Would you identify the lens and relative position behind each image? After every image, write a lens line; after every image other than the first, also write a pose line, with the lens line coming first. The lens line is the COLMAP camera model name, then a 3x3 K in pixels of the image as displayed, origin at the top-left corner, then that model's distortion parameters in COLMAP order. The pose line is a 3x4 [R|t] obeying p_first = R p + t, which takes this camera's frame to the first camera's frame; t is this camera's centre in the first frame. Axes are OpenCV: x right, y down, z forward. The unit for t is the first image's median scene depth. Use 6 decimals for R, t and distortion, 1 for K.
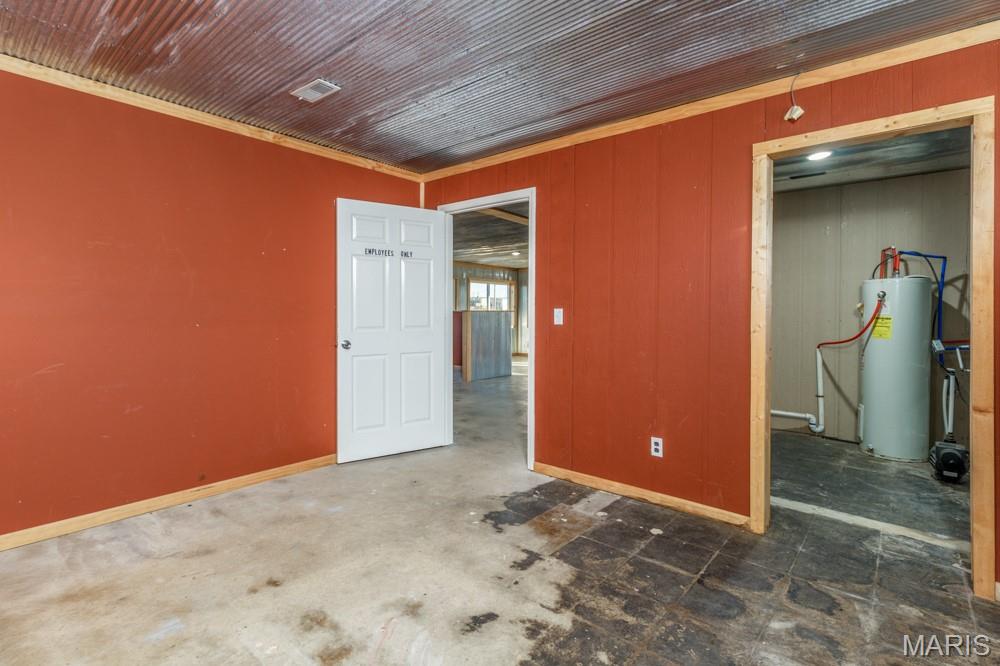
lens RADIAL K [[479.2, 0, 499.7], [0, 479.2, 328.0], [0, 0, 1]] dist [0.000006, 0.000176]
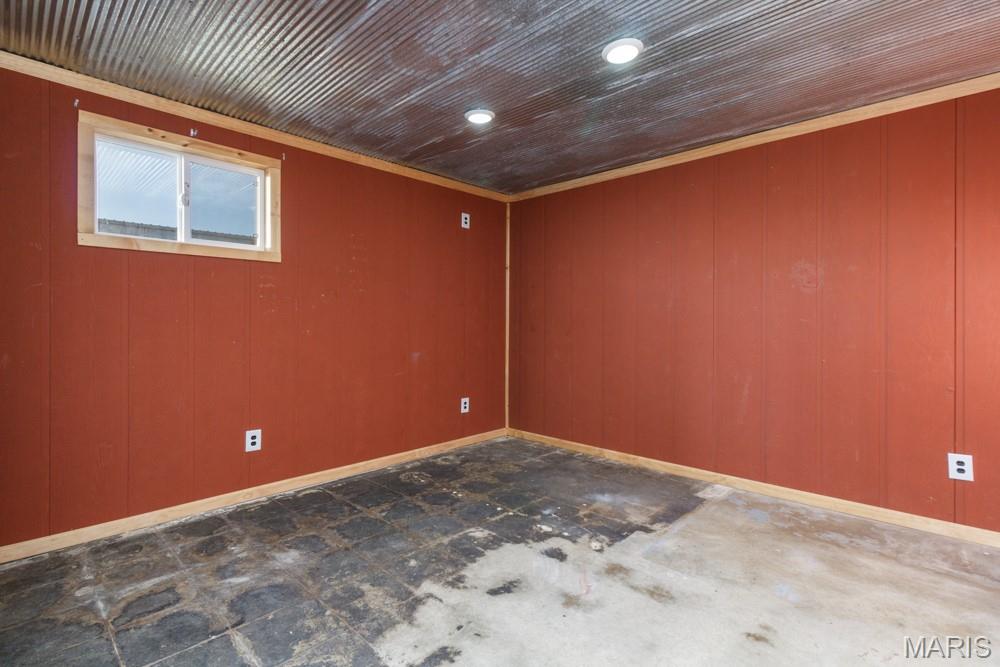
lens RADIAL K [[479.2, 0, 499.7], [0, 479.2, 328.5], [0, 0, 1]] dist [0.000006, 0.000176]
pose [[-0.997785, -0.010659, 0.065666, -0.091896], [-0.007419, 0.998753, 0.049376, -0.029059], [-0.066110, 0.048780, -0.996619, 1.965267]]
